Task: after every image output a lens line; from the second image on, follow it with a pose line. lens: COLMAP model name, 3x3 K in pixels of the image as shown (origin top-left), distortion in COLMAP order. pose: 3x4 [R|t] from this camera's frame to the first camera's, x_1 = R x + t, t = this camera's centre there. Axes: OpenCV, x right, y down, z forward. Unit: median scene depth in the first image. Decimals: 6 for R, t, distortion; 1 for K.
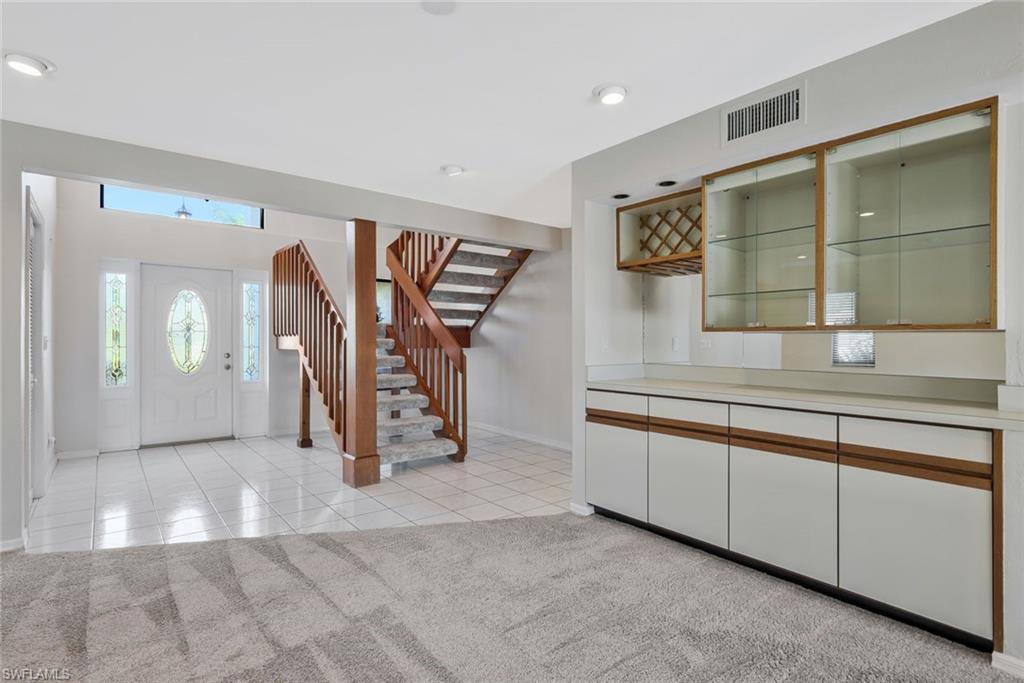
lens RADIAL K [[506.2, 0, 511.5], [0, 506.2, 337.3], [0, 0, 1]] dist [0.000665, 0.000686]
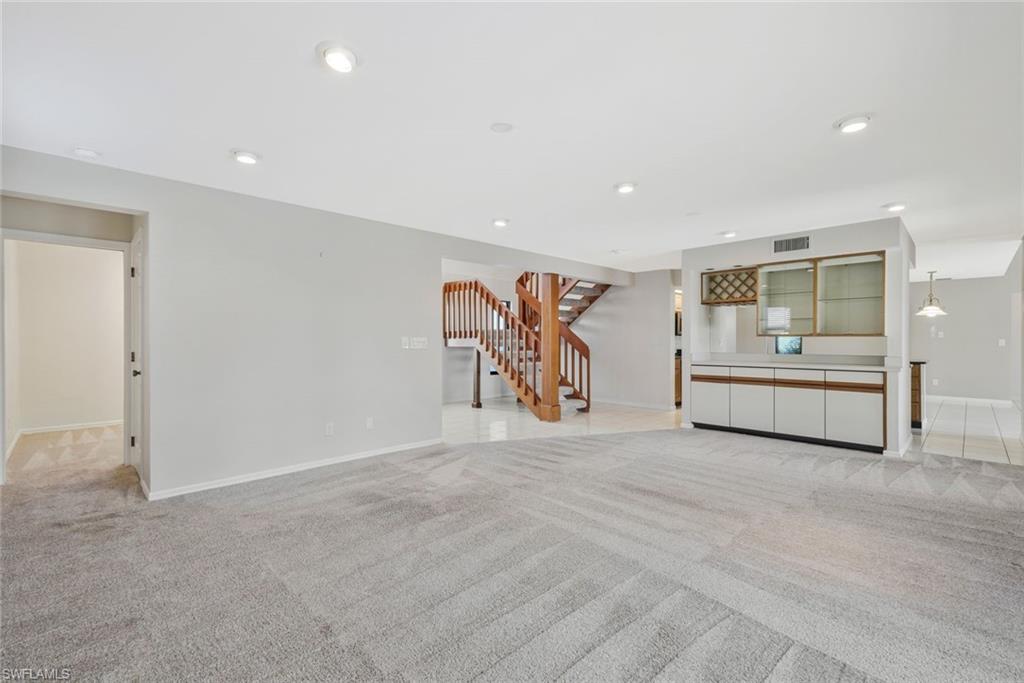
lens RADIAL K [[449.1, 0, 512.0], [0, 449.1, 341.5], [0, 0, 1]] dist [-0.000315, -0.000144]
pose [[0.994711, -0.002750, 0.102674, -0.500763], [0.001979, 0.999969, 0.007611, -0.003618], [-0.102692, -0.007367, 0.994686, -0.466458]]
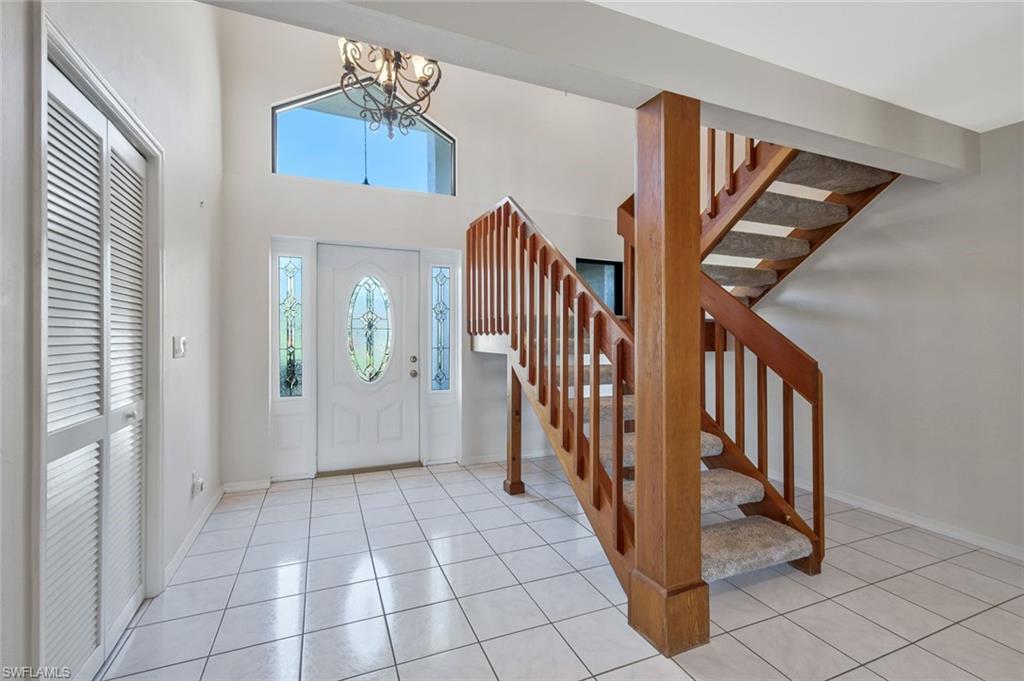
lens RADIAL K [[448.8, 0, 507.9], [0, 448.8, 330.3], [0, 0, 1]] dist [0.001213, 0.000103]
pose [[0.959813, -0.003529, -0.280618, -0.273008], [0.002098, 0.999983, -0.005398, -0.005873], [0.280632, 0.004592, 0.959804, 0.451450]]
